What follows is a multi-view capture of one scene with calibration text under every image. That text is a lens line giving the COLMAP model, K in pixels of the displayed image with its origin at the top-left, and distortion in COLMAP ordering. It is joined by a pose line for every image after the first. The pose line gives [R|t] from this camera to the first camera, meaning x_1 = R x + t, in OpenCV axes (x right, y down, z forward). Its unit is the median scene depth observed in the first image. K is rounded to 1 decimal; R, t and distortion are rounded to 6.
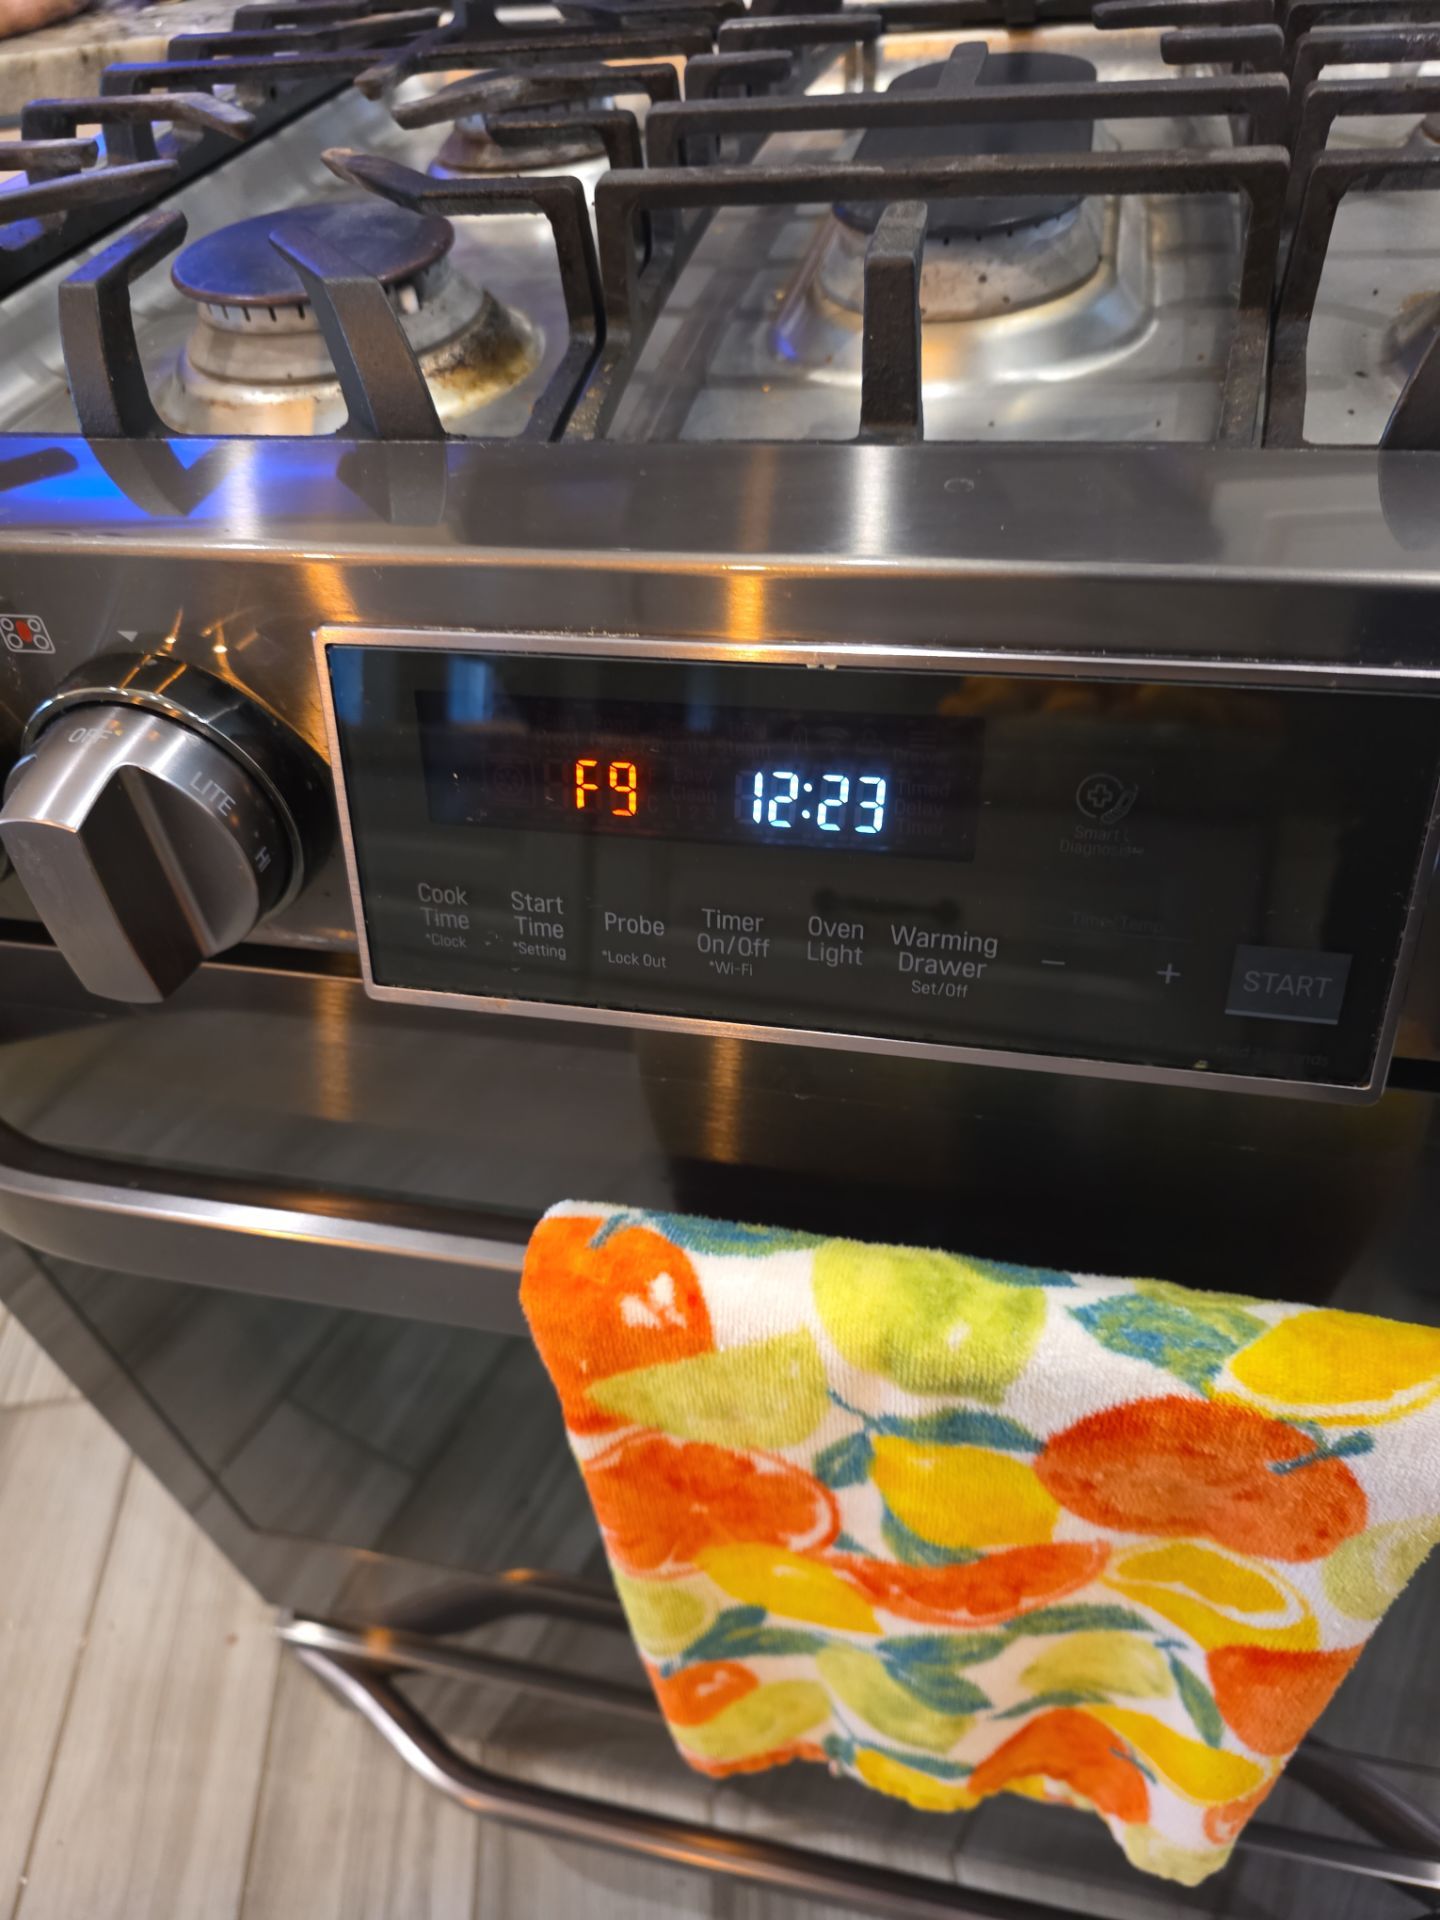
lens RADIAL K [[1317.5, 0, 716.0], [0, 1317.5, 957.6], [0, 0, 1]] dist [0.042306, -0.043347]
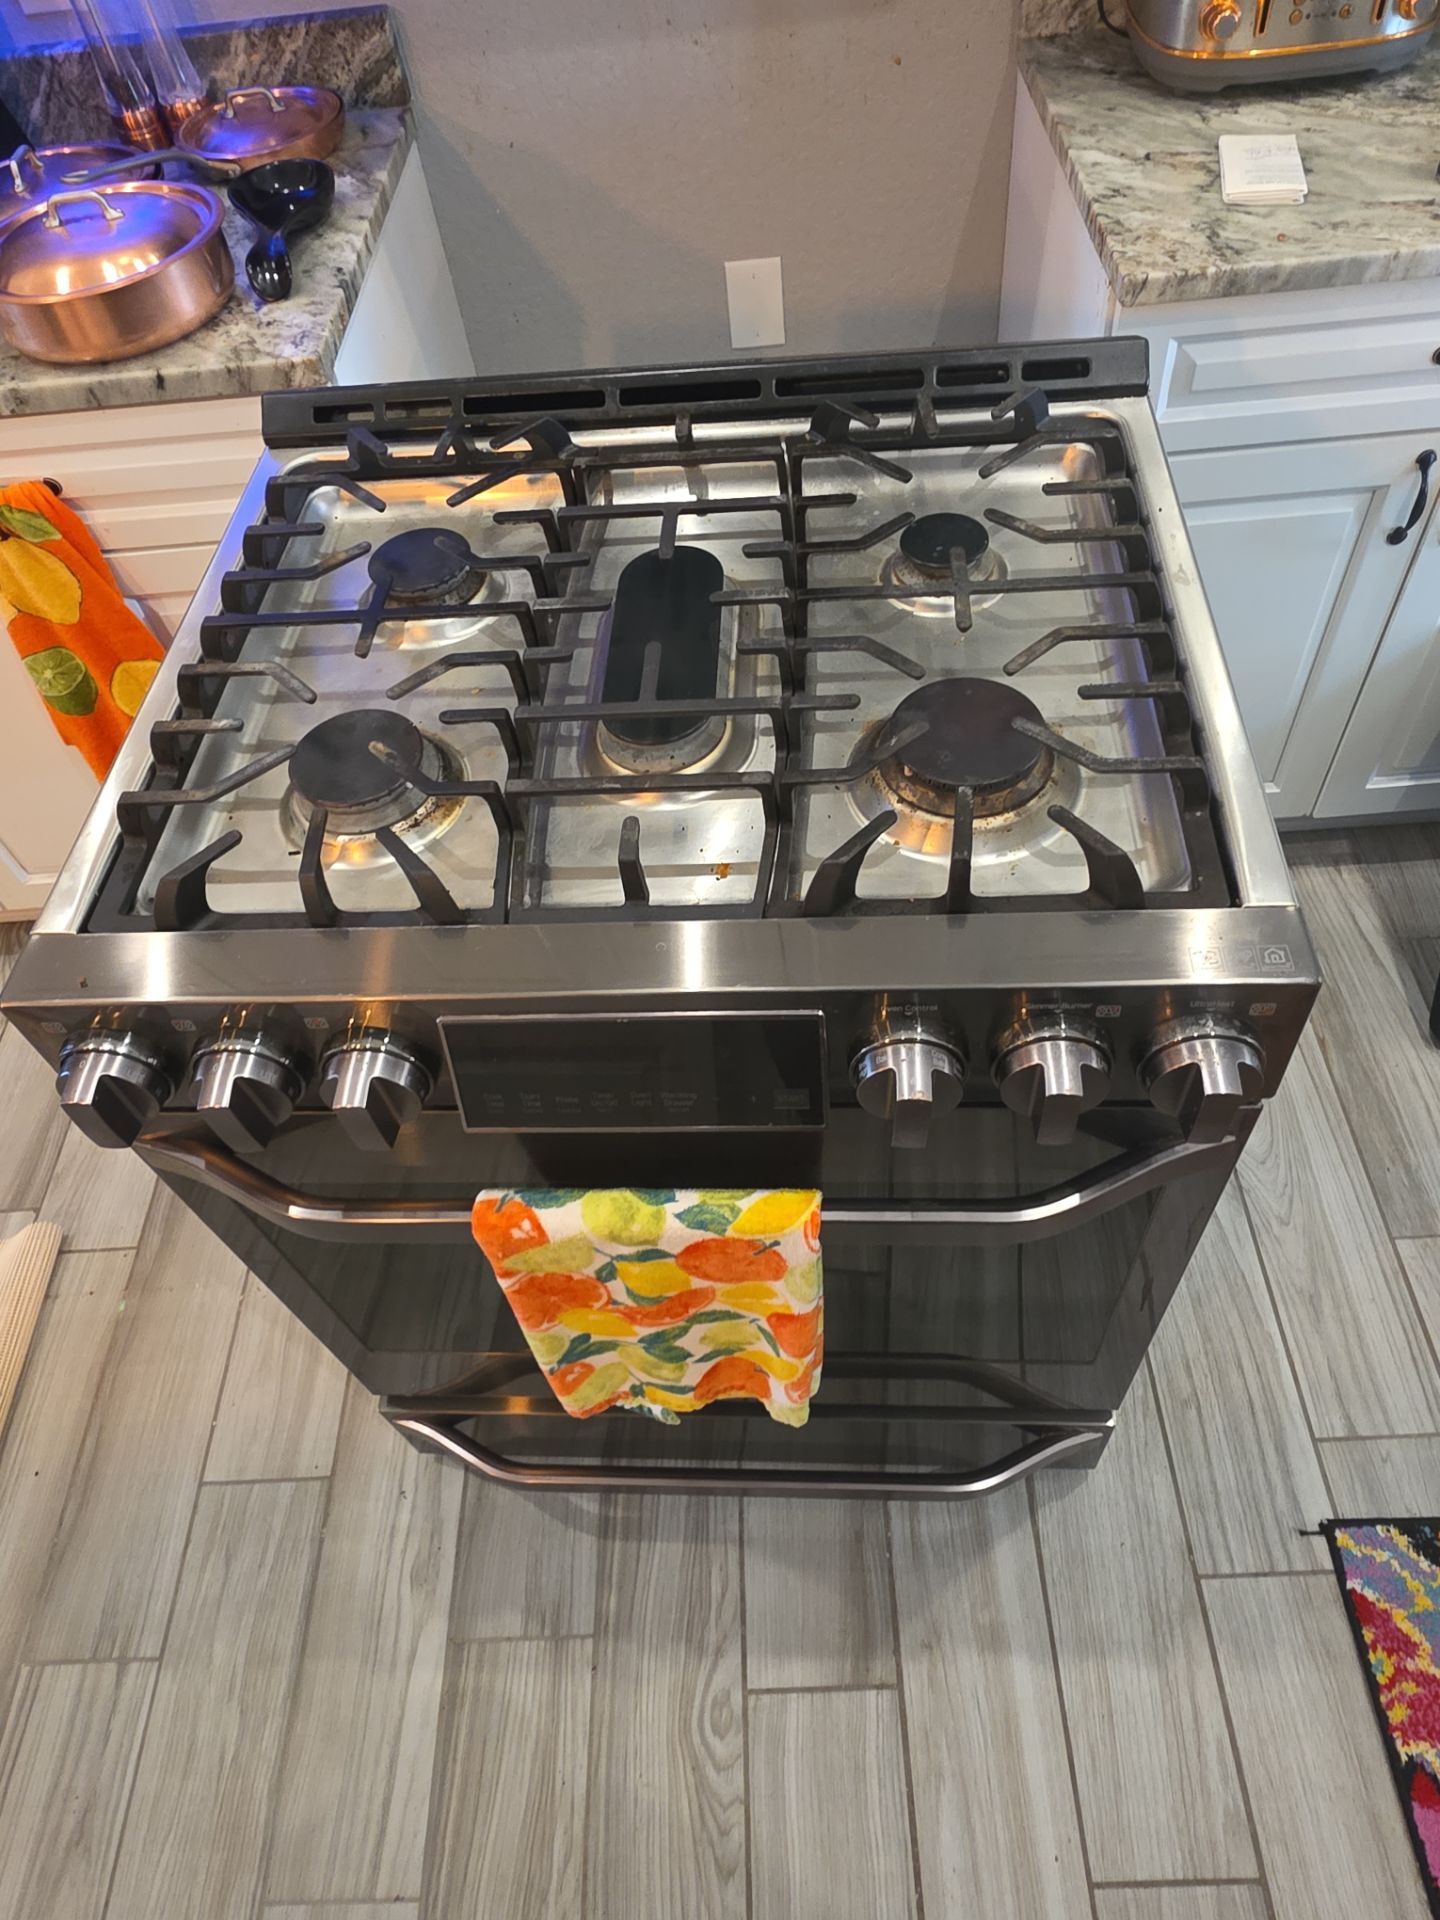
lens RADIAL K [[1317.5, 0, 716.0], [0, 1317.5, 957.6], [0, 0, 1]] dist [0.042306, -0.043347]
pose [[0.984565, -0.130429, 0.116702, 0.079061], [0.110710, 0.980577, 0.161904, -0.551087], [-0.135552, -0.146485, 0.979882, -1.308566]]
